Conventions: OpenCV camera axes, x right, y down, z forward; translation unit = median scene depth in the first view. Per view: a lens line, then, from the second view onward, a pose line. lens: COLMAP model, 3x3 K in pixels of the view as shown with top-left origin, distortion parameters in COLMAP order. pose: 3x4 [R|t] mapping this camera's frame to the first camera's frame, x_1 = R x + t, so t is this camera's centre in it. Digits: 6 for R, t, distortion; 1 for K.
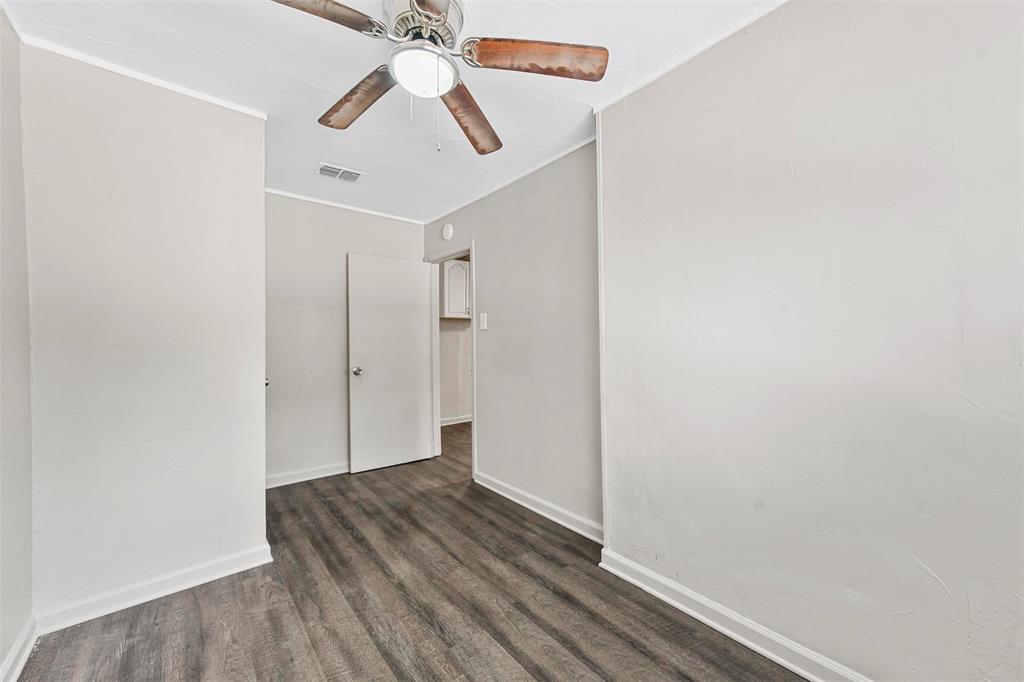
lens RADIAL K [[401.2, 0, 512.7], [0, 401.2, 341.1], [0, 0, 1]] dist [0.014248, 0.000044]
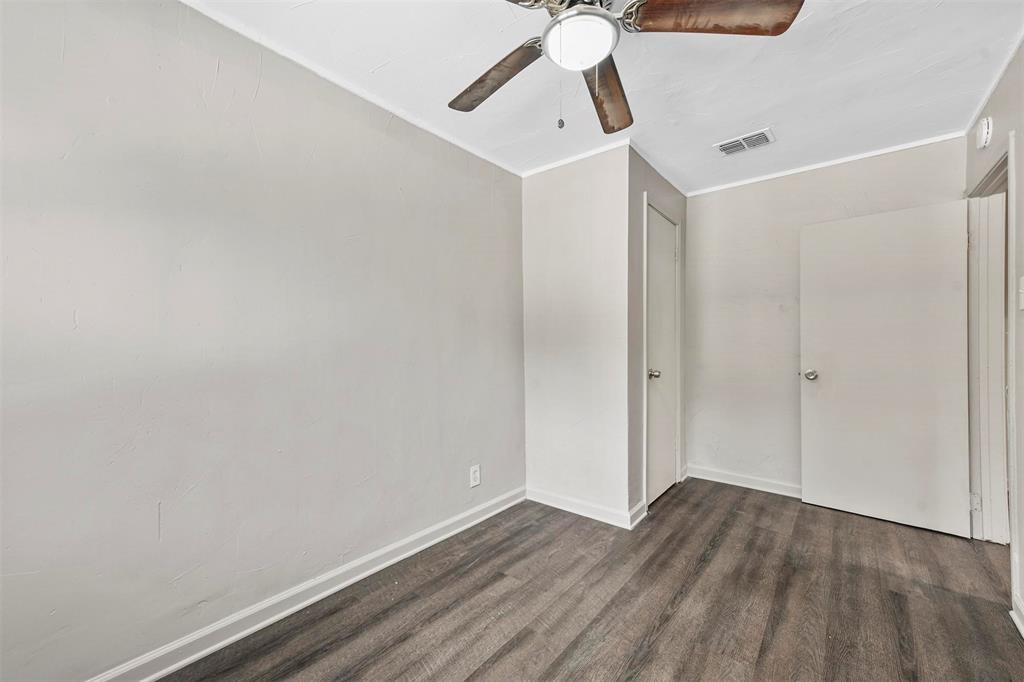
lens RADIAL K [[401.2, 0, 512.7], [0, 401.2, 341.1], [0, 0, 1]] dist [0.014248, 0.000044]
pose [[0.188543, 0.000466, -0.982065, 0.430380], [0.003458, 0.999993, 0.001138, 0.010799], [0.982059, -0.003610, 0.188540, 0.439209]]
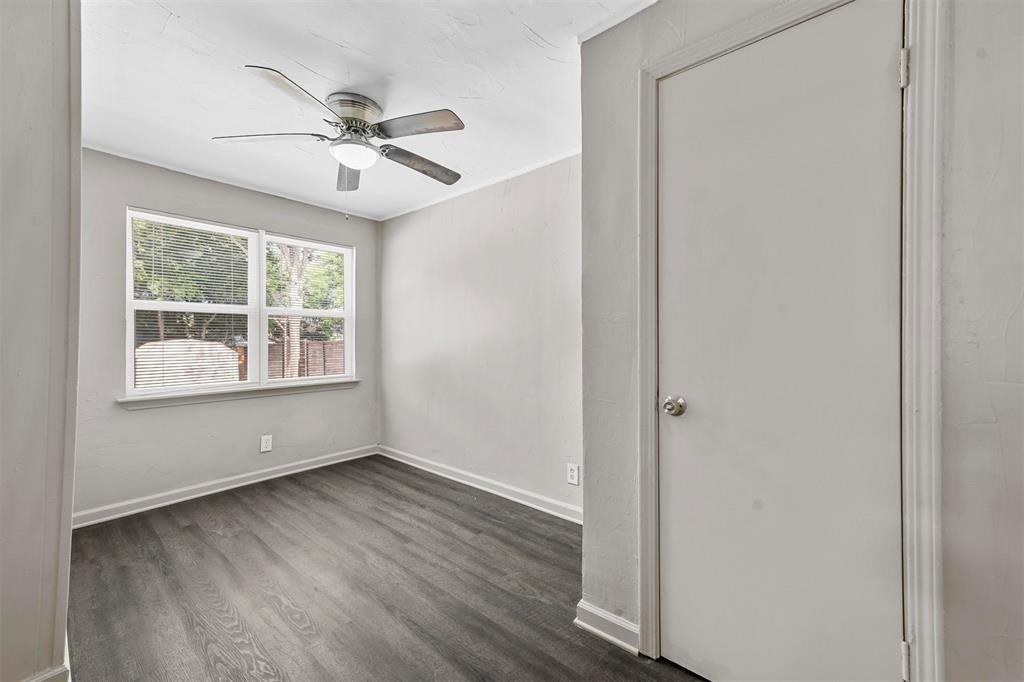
lens RADIAL K [[401.2, 0, 512.7], [0, 401.2, 341.1], [0, 0, 1]] dist [0.014248, 0.000044]
pose [[-0.983996, 0.005959, -0.178091, -0.330266], [0.005512, 0.999980, 0.003007, 0.009156], [0.178106, 0.001977, -0.984009, 1.636383]]
